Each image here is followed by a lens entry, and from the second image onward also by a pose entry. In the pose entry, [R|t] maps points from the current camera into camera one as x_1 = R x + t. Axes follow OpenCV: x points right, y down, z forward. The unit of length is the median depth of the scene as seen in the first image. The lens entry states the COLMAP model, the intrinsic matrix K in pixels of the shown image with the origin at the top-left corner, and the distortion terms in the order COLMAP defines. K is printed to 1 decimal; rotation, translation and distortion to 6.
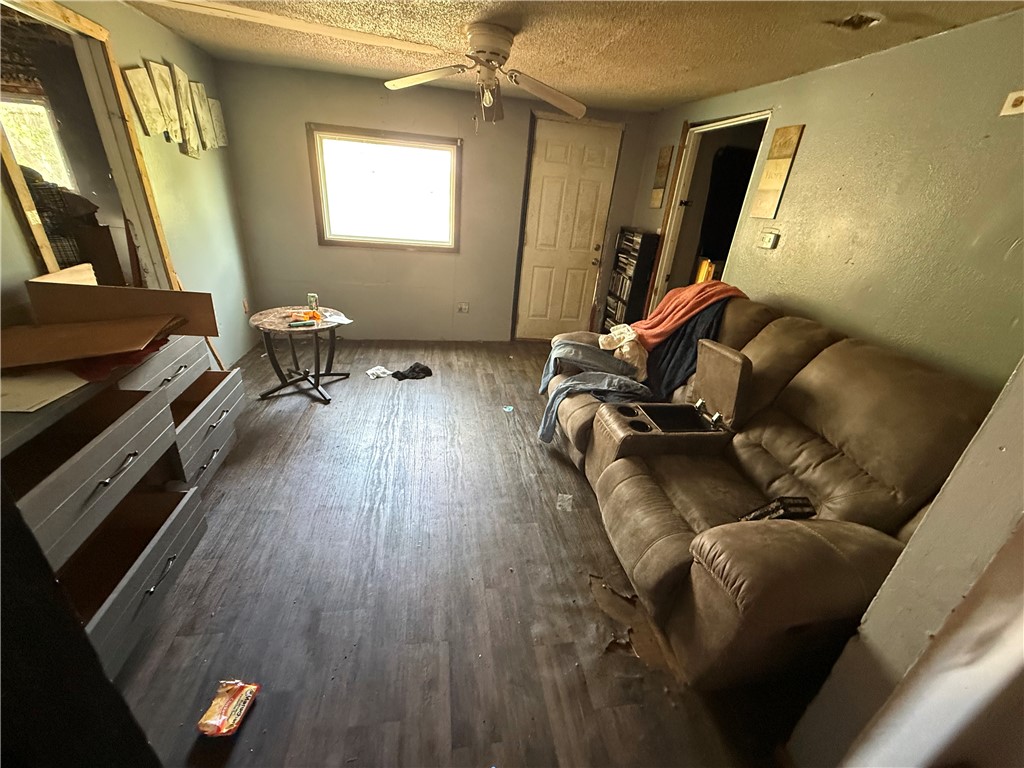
lens RADIAL K [[409.1, 0, 509.4], [0, 409.1, 387.5], [0, 0, 1]] dist [-0.002317, -0.000279]
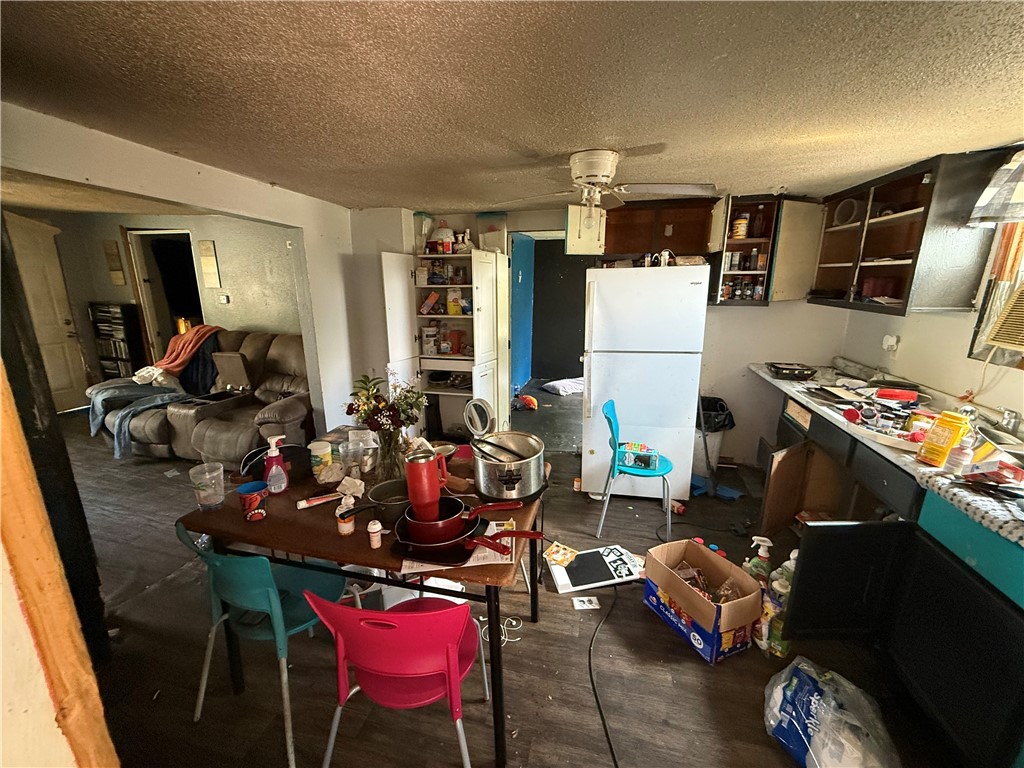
lens RADIAL K [[409.1, 0, 512.2], [0, 409.1, 384.6], [0, 0, 1]] dist [-0.002317, -0.000279]
pose [[0.400236, -0.290432, 0.869172, -0.522887], [0.403507, 0.907413, 0.117403, 0.280060], [-0.822796, 0.303728, 0.480371, -0.786259]]
